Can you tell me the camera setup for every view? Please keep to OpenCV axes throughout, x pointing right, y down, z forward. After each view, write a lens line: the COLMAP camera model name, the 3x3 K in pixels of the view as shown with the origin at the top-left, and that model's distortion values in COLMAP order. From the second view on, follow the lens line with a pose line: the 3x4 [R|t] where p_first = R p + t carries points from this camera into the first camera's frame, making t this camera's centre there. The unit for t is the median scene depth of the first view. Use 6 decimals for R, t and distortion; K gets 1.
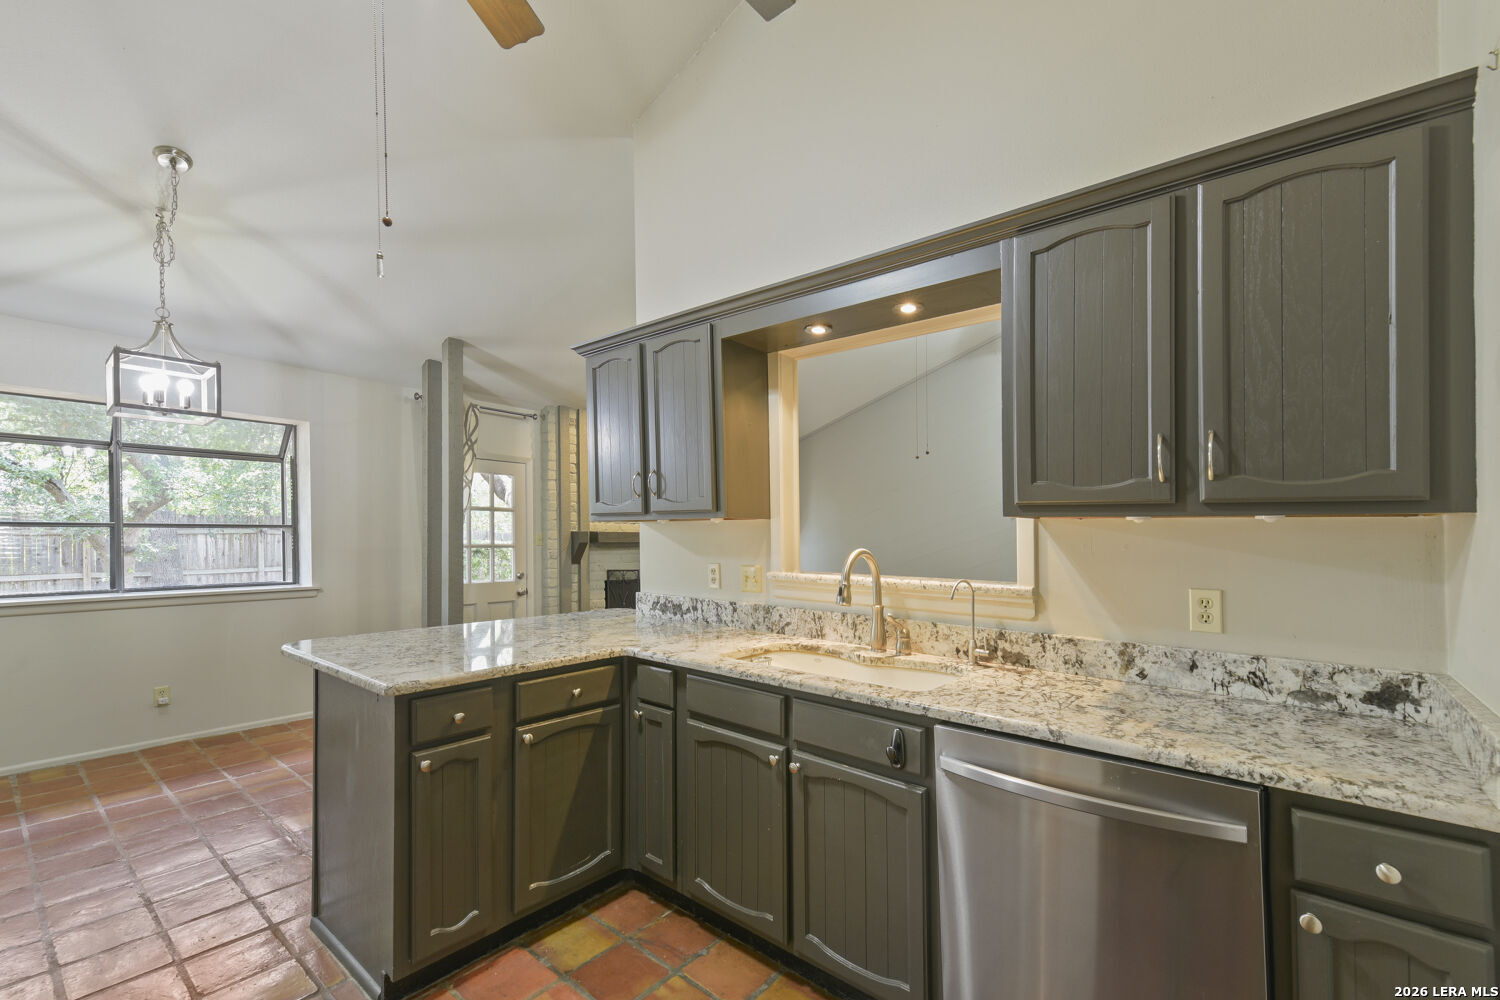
lens RADIAL K [[634.4, 0, 746.6], [0, 634.4, 528.0], [0, 0, 1]] dist [0.040702, -0.010977]
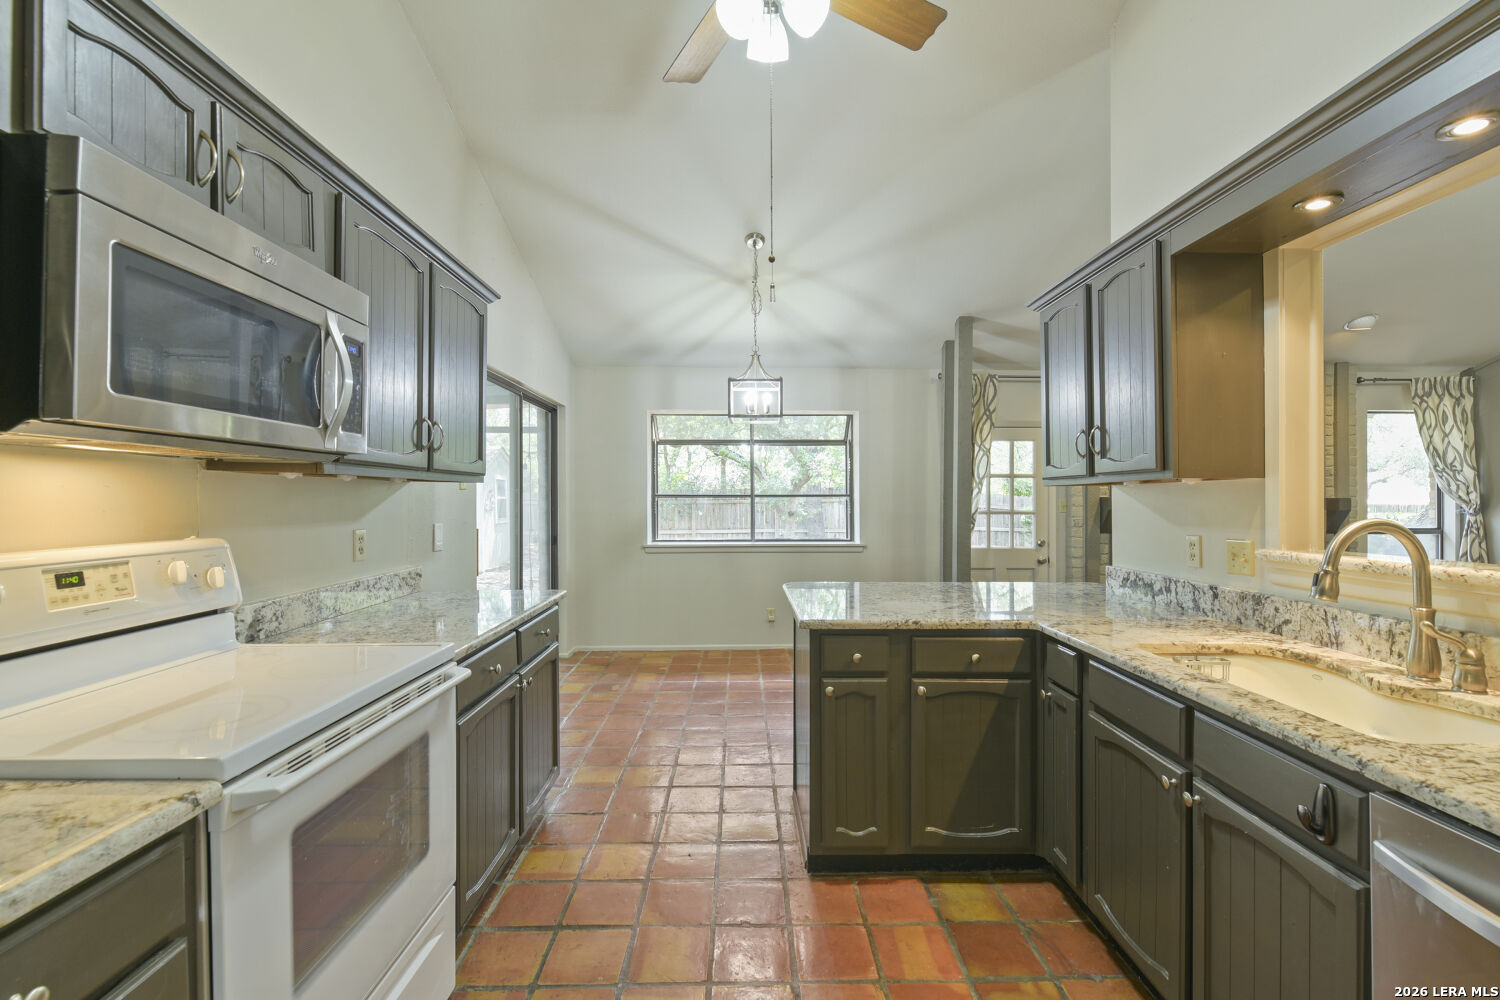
lens RADIAL K [[649.3, 0, 775.0], [0, 649.3, 502.7], [0, 0, 1]] dist [0.023302, -0.012594]
pose [[0.671269, -0.003892, -0.741203, 0.237510], [0.012597, 0.999902, 0.006157, 0.003648], [0.741106, -0.013470, 0.671252, 0.071090]]
